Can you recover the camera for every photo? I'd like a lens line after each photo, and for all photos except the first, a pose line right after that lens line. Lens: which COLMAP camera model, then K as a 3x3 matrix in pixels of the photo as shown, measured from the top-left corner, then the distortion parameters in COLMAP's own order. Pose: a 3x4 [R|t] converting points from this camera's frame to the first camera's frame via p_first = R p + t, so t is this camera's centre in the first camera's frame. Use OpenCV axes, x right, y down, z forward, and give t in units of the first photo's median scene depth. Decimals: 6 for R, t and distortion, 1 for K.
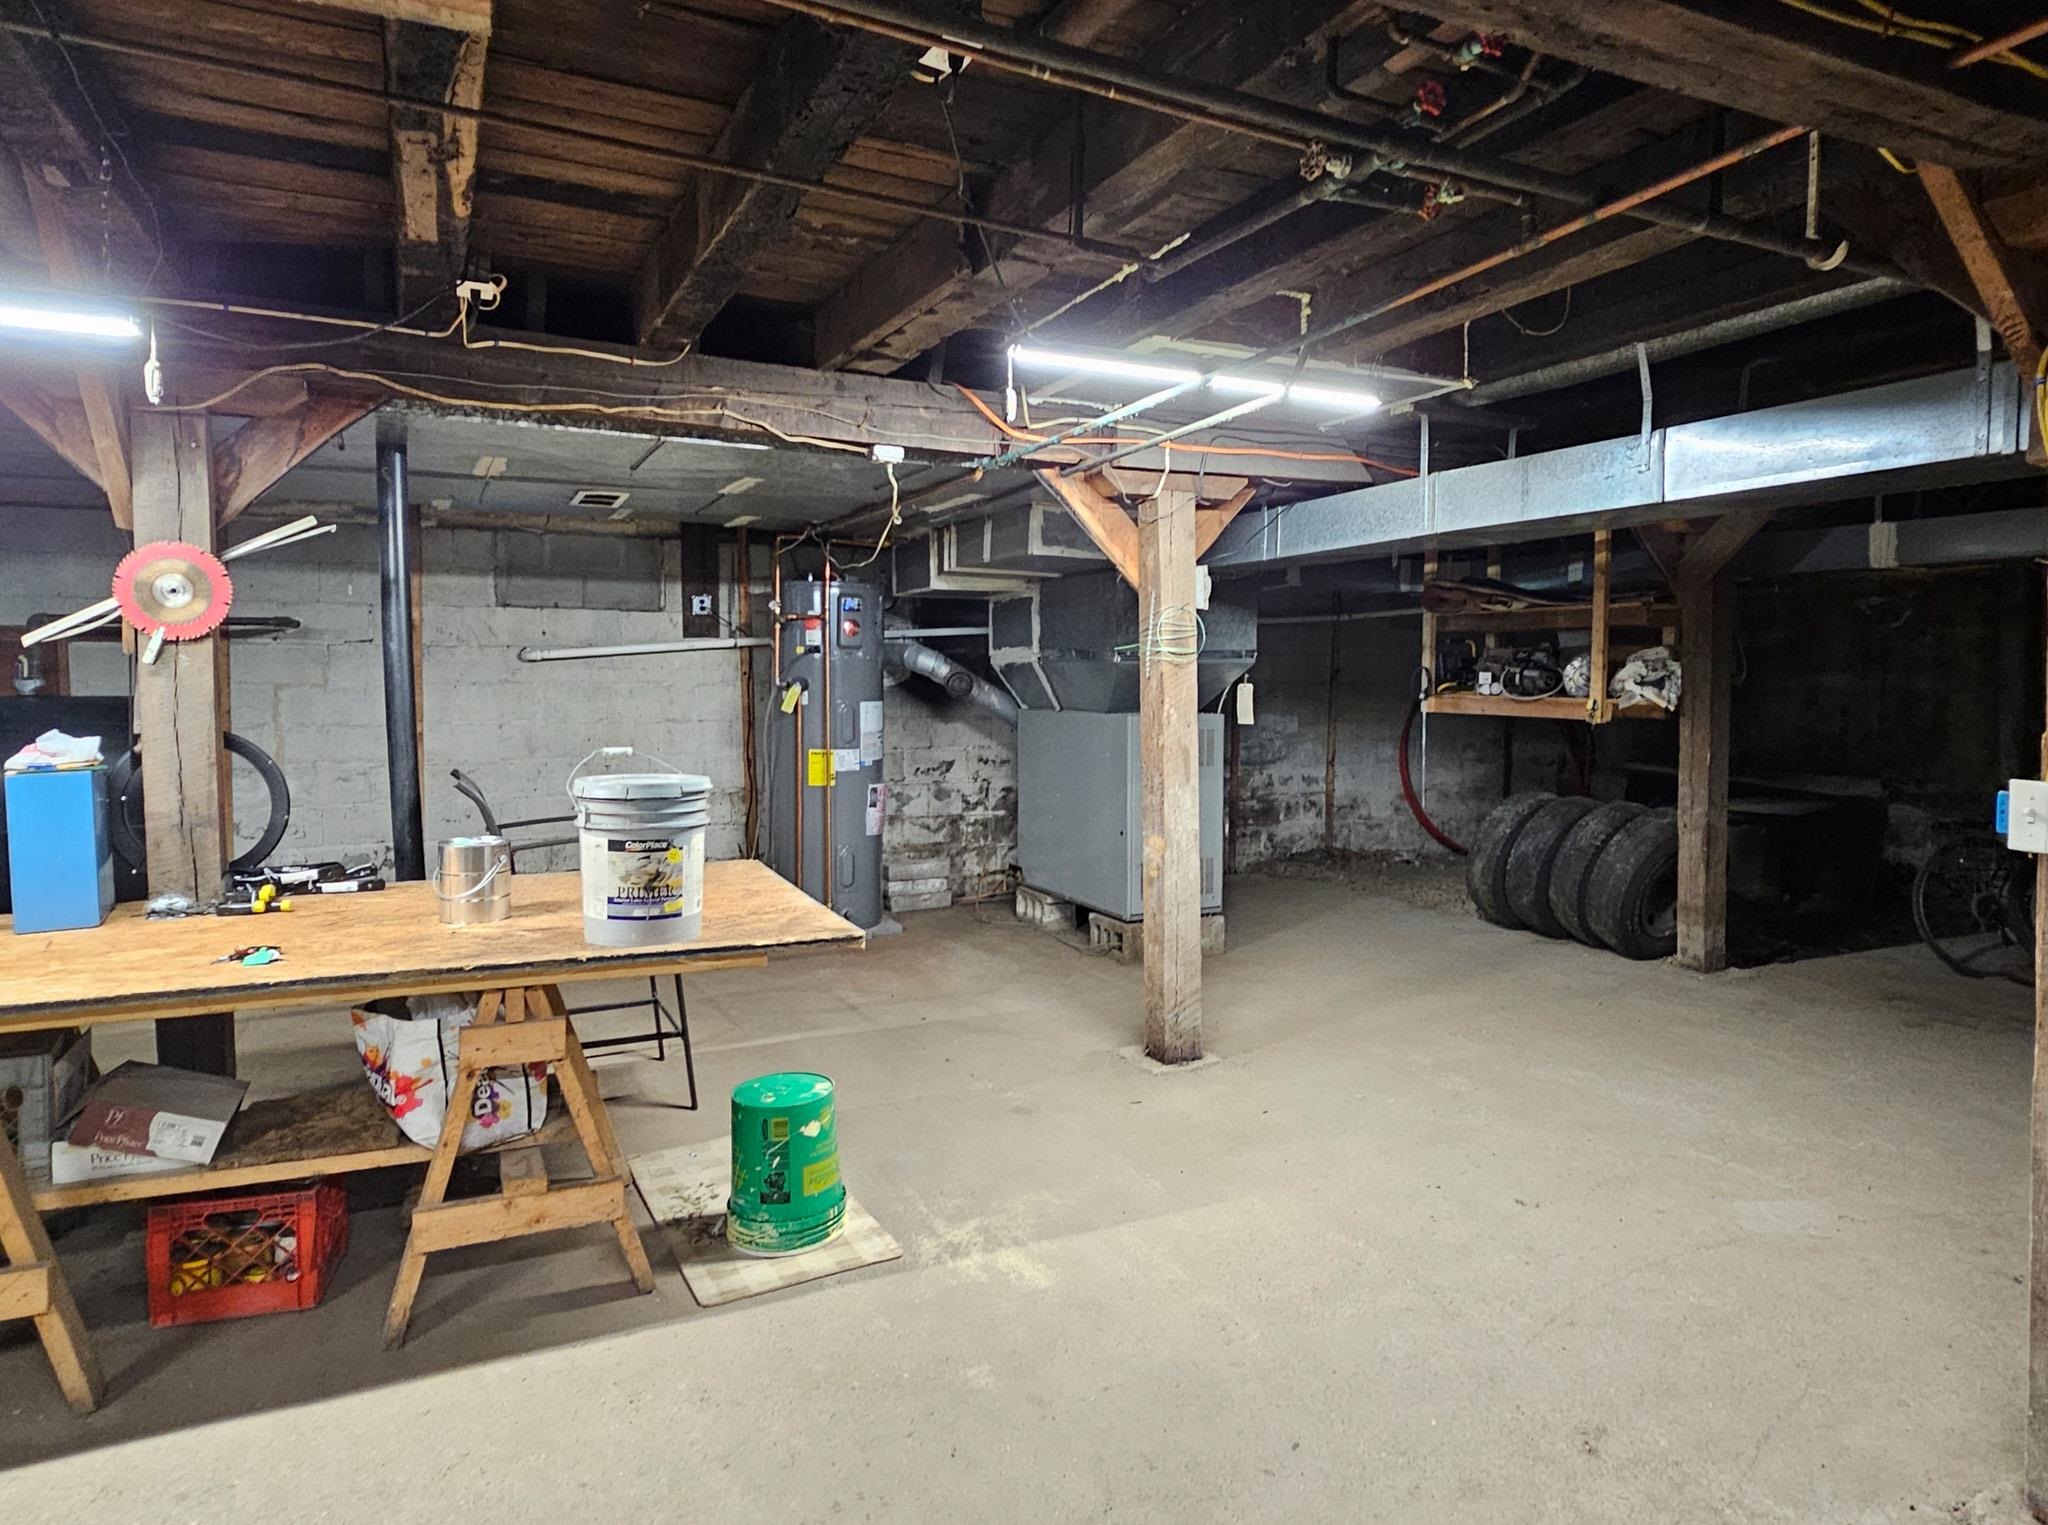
lens RADIAL K [[1248.5, 0, 1024.6], [0, 1248.5, 754.1], [0, 0, 1]] dist [-0.000019, 0.000295]
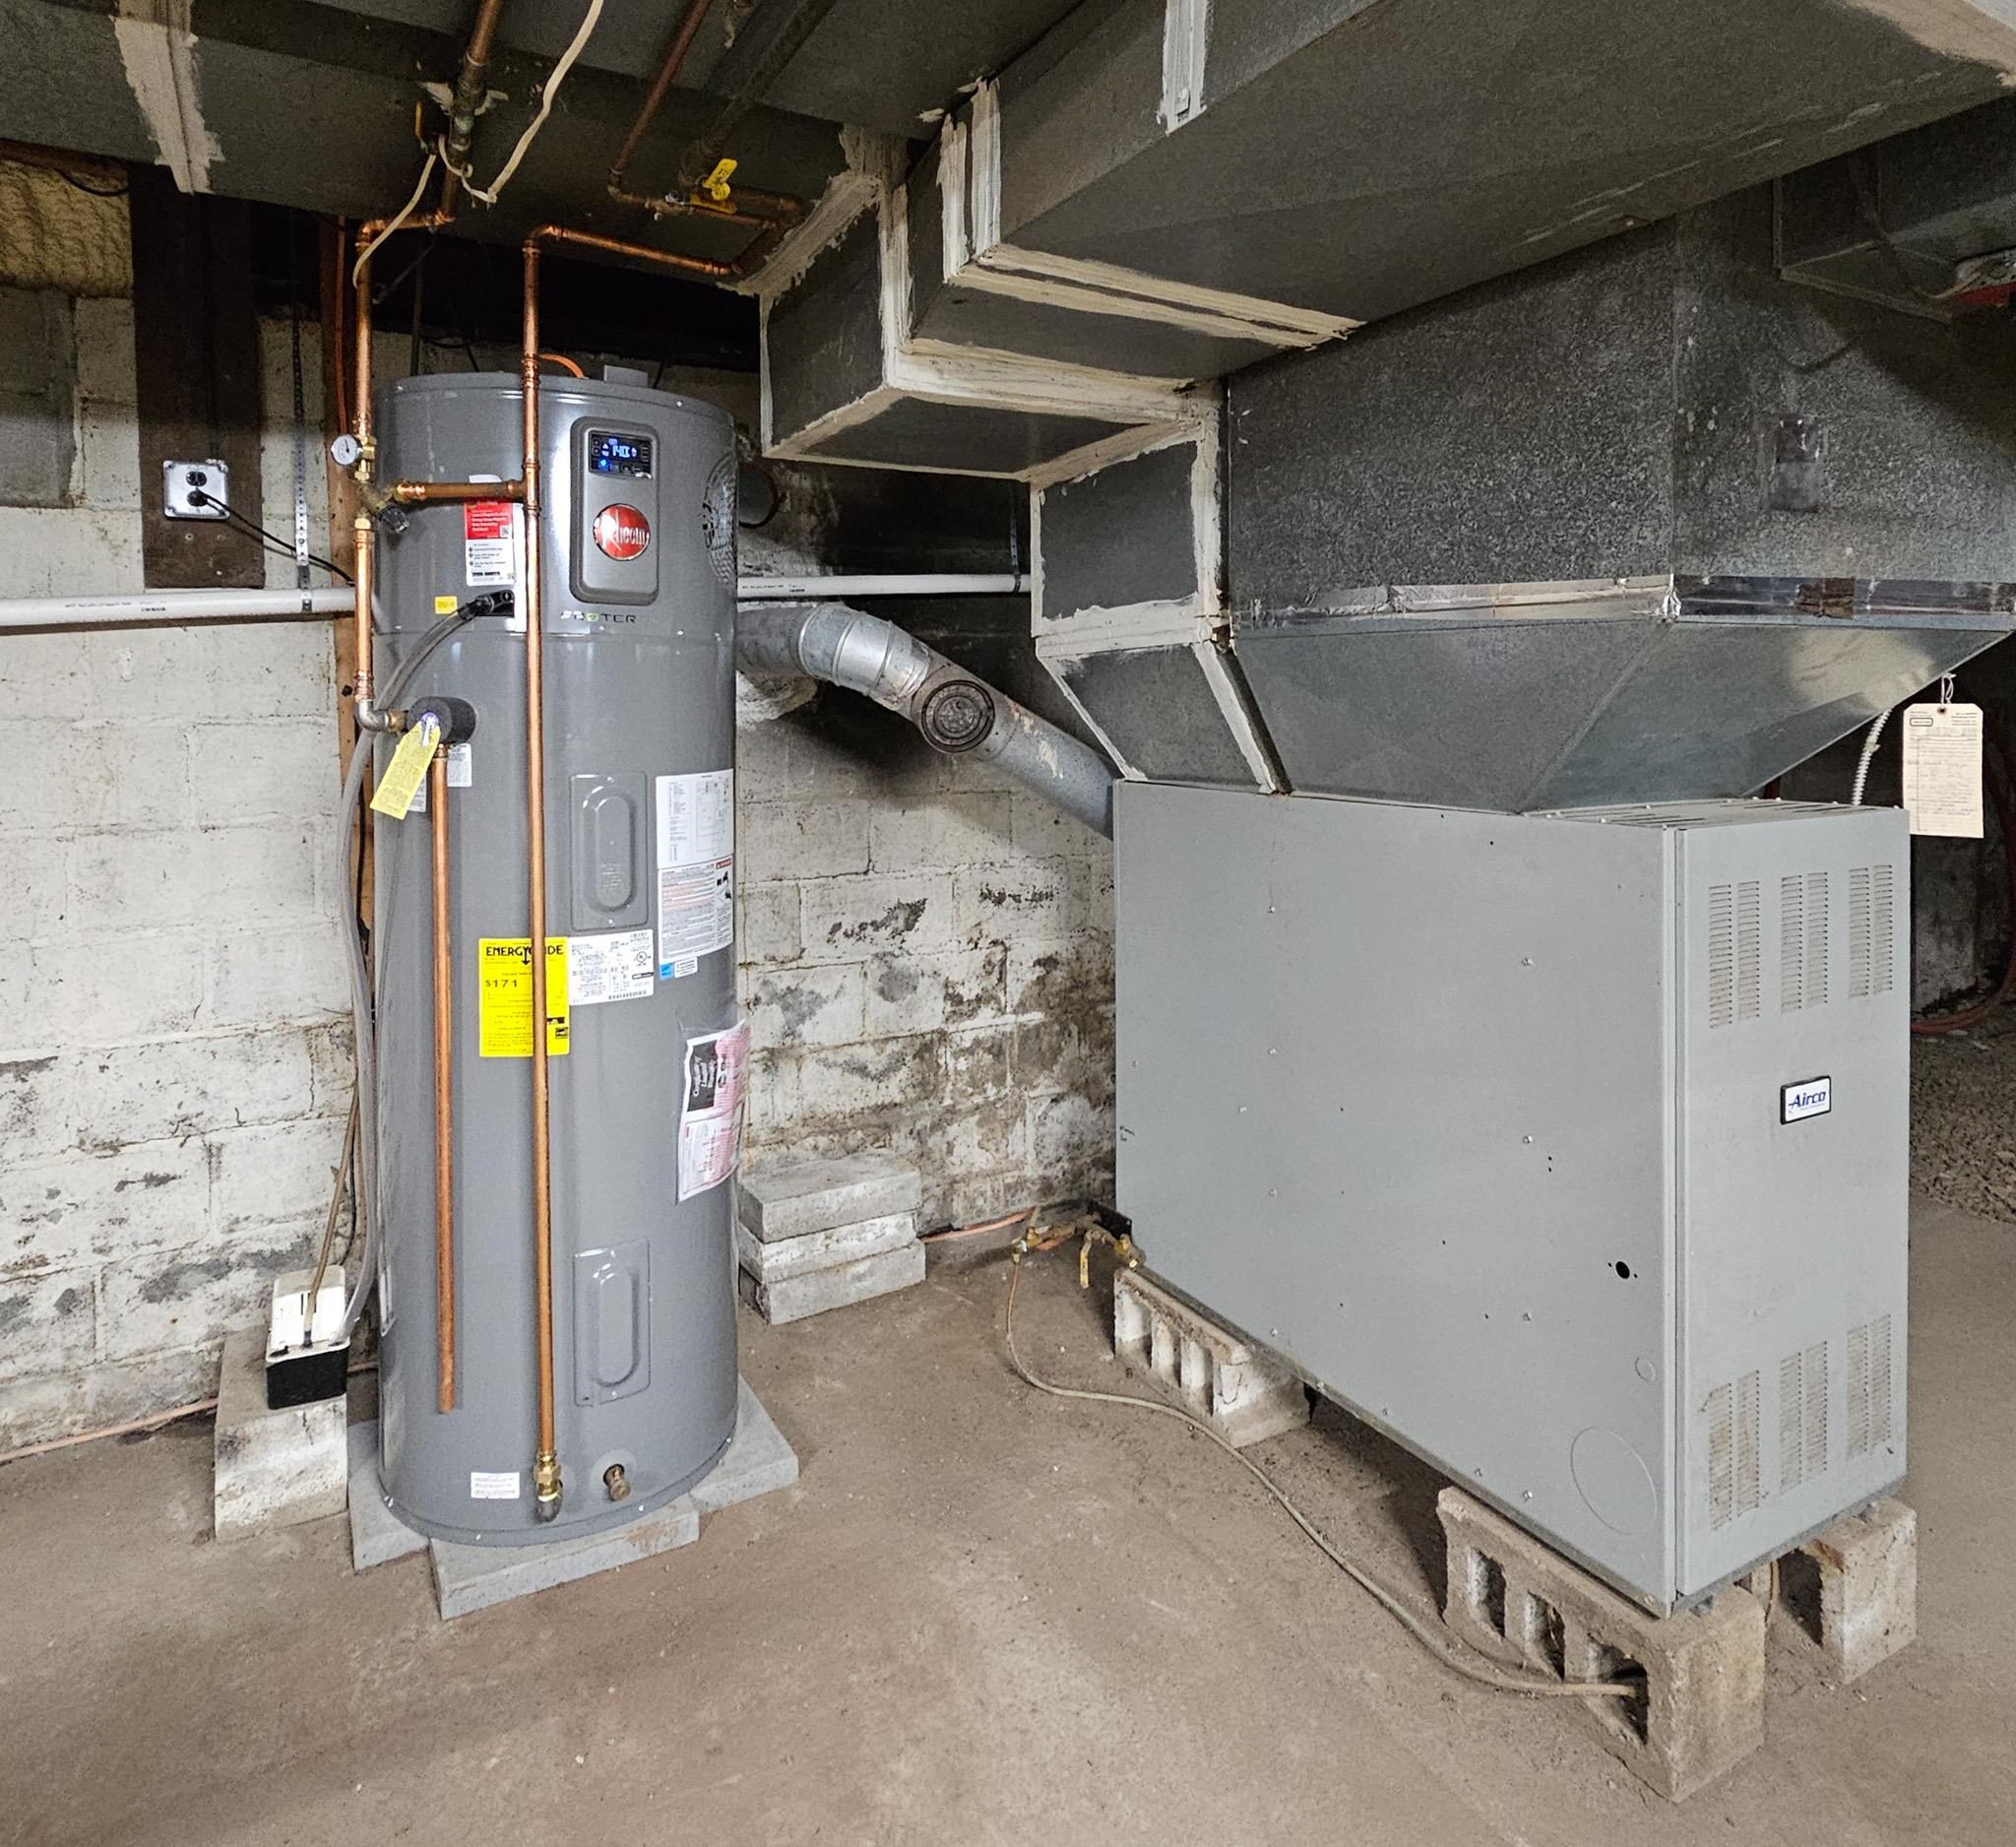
lens RADIAL K [[1273.3, 0, 992.3], [0, 1273.3, 744.2], [0, 0, 1]] dist [0.006524, -0.000283]
pose [[0.998719, -0.011340, 0.049309, -0.059706], [0.012862, 0.999447, -0.030666, -0.036235], [-0.048934, 0.031261, 0.998313, 0.637351]]
